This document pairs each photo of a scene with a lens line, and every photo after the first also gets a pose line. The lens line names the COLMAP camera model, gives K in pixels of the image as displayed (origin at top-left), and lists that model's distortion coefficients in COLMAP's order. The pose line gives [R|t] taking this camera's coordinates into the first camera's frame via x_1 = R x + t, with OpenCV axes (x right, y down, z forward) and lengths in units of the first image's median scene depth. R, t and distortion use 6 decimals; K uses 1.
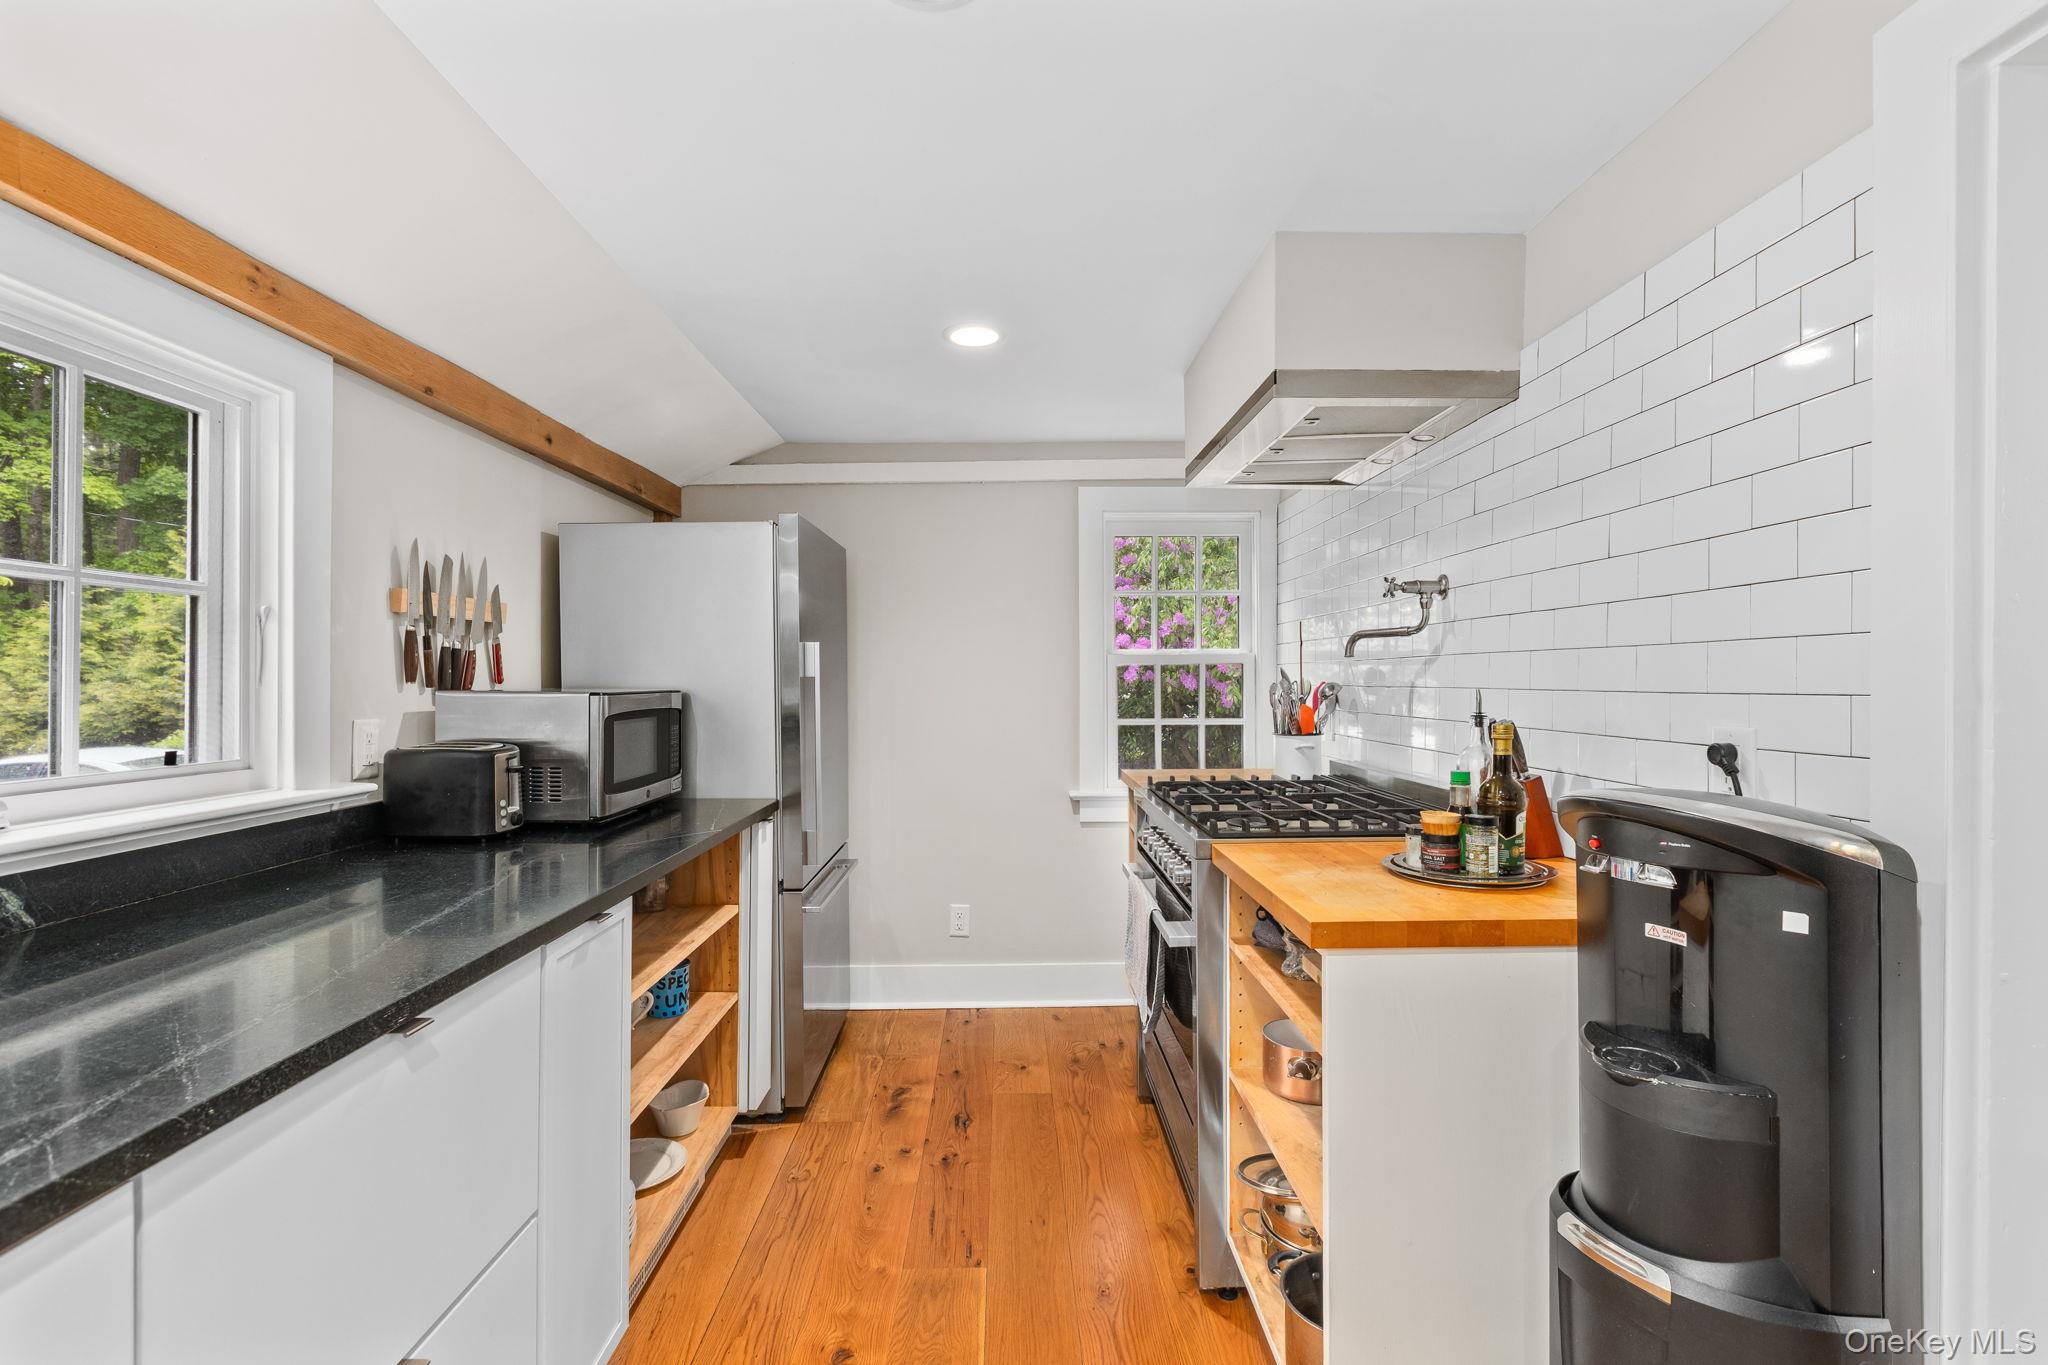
lens RADIAL K [[930.9, 0, 1029.7], [0, 930.9, 677.4], [0, 0, 1]] dist [0.009751, -0.001337]
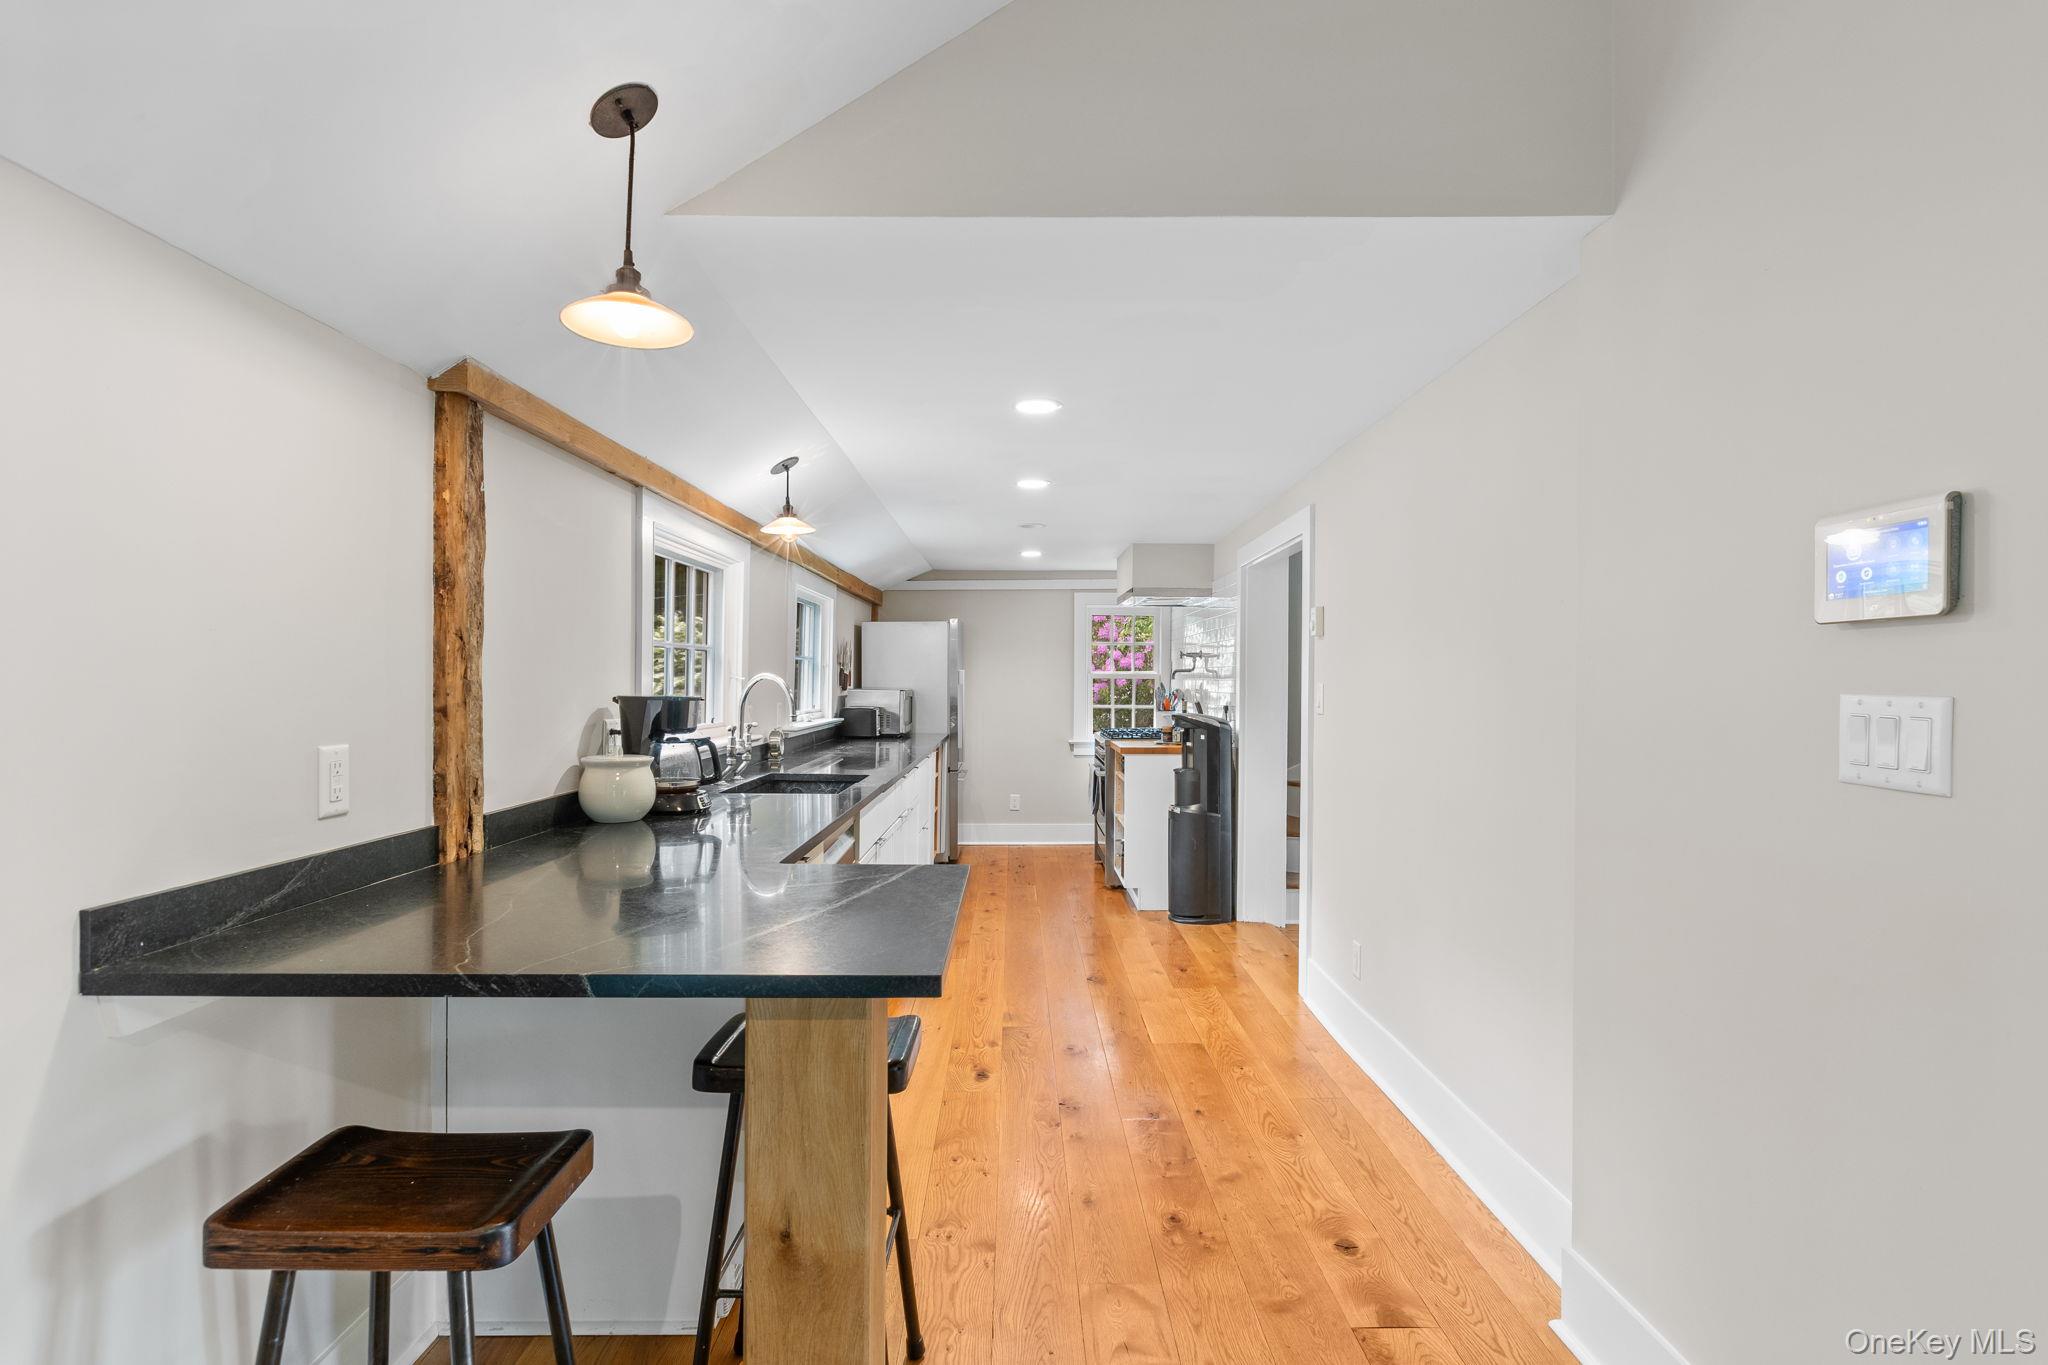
lens RADIAL K [[1010.8, 0, 1014.6], [0, 1010.8, 681.3], [0, 0, 1]] dist [-0.001362, 0.000183]
pose [[0.999495, 0.009171, -0.030430, -0.011495], [-0.008984, 0.999940, 0.006290, -0.020527], [0.030486, -0.006013, 0.999517, -1.286135]]
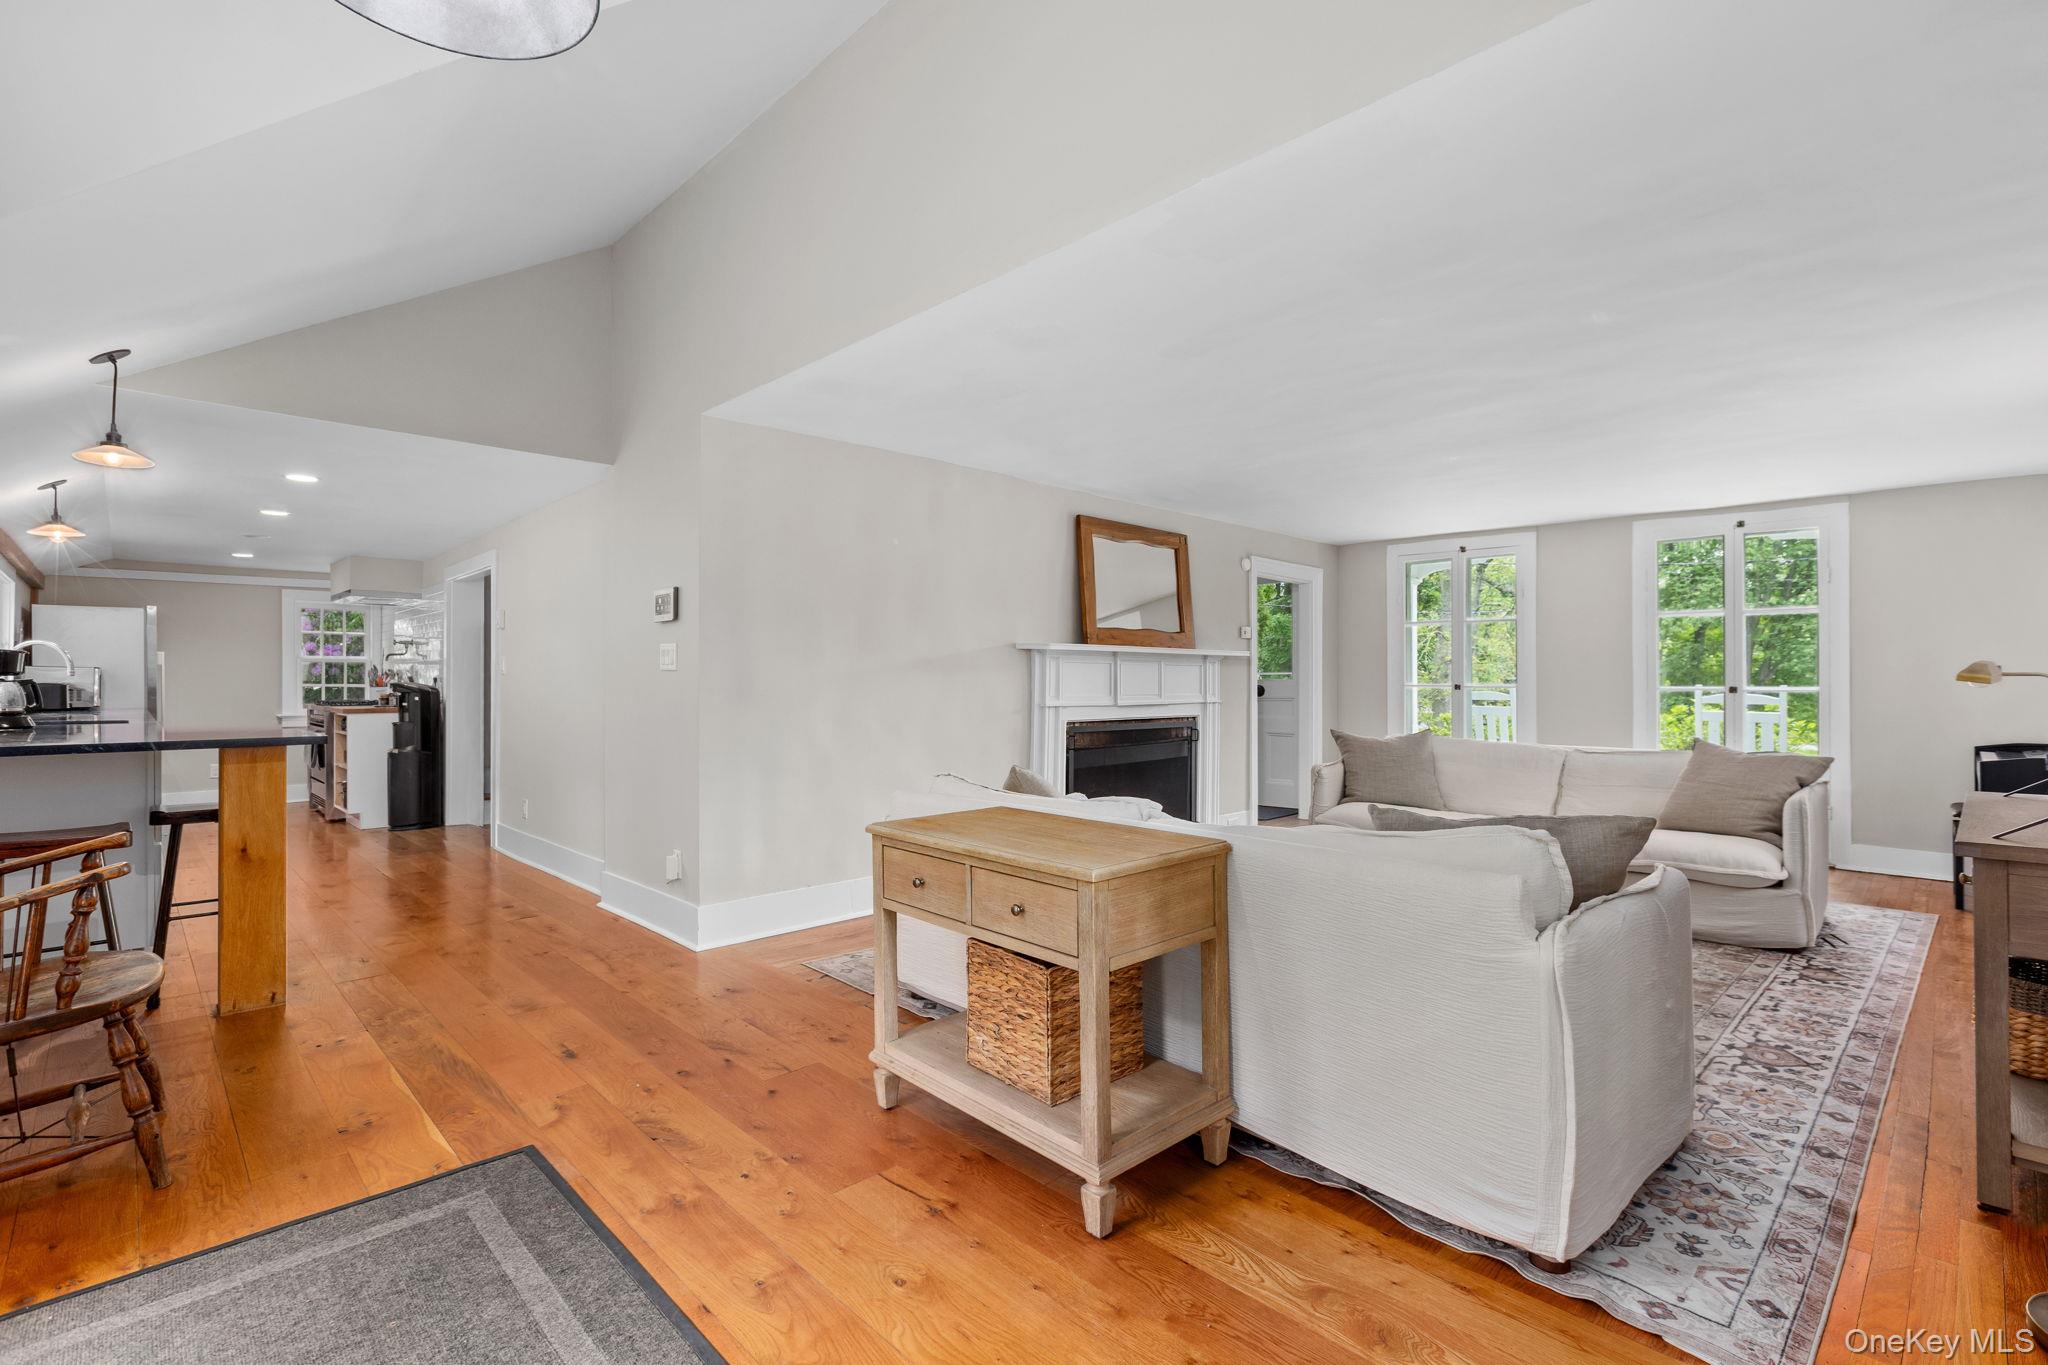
lens RADIAL K [[930.9, 0, 1024.8], [0, 930.9, 676.5], [0, 0, 1]] dist [0.009751, -0.001337]
pose [[0.733973, 0.006095, 0.679151, -0.186442], [-0.001939, 0.999974, -0.006879, 0.038060], [-0.679176, 0.003732, 0.733966, -2.154345]]
